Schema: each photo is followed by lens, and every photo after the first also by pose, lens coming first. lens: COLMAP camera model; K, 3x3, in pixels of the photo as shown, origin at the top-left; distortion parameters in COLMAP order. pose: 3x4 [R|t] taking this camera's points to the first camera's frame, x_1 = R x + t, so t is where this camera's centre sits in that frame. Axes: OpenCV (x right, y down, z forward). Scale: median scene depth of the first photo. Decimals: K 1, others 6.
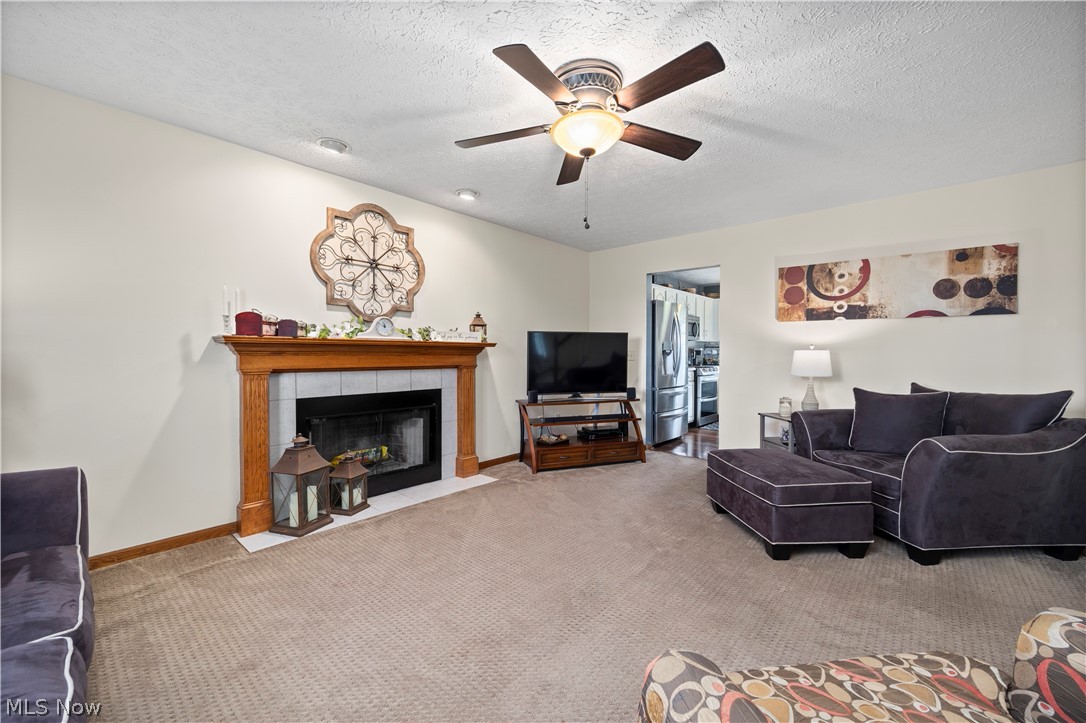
lens RADIAL K [[427.9, 0, 553.0], [0, 427.9, 353.7], [0, 0, 1]] dist [-0.000883, -0.000133]
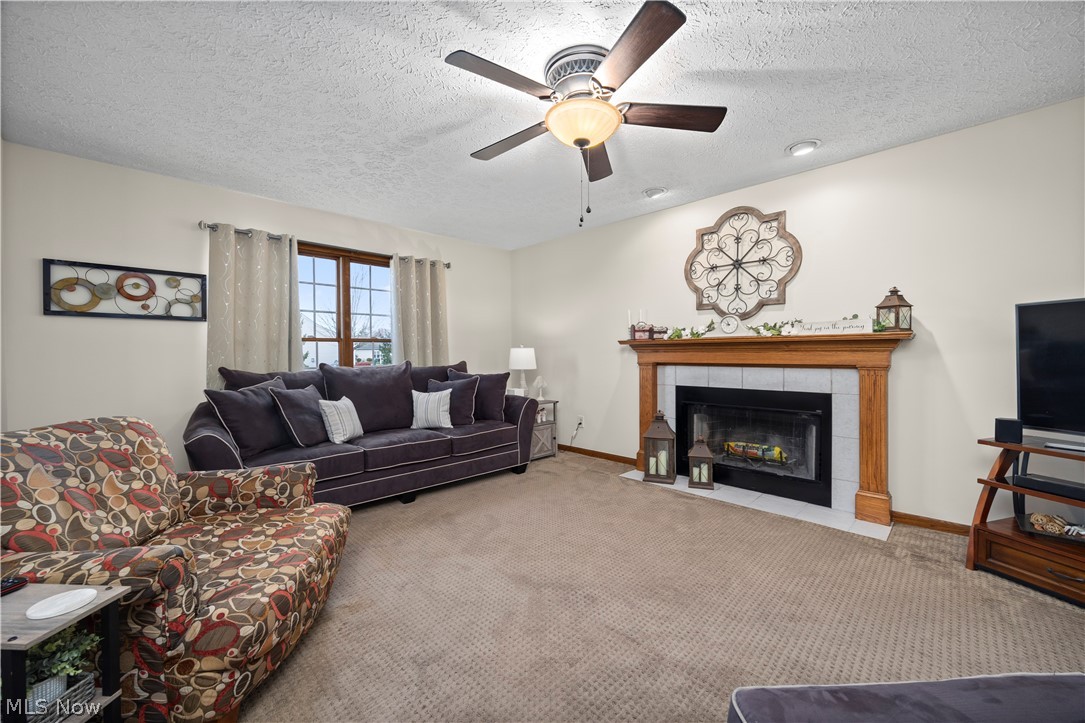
lens RADIAL K [[421.4, 0, 542.9], [0, 421.4, 354.5], [0, 0, 1]] dist [-0.000375, -0.000049]
pose [[-0.074498, 0.004233, -0.997212, 0.617299], [0.009567, 0.999948, 0.003529, 0.001261], [0.997175, -0.009277, -0.074535, 0.582905]]
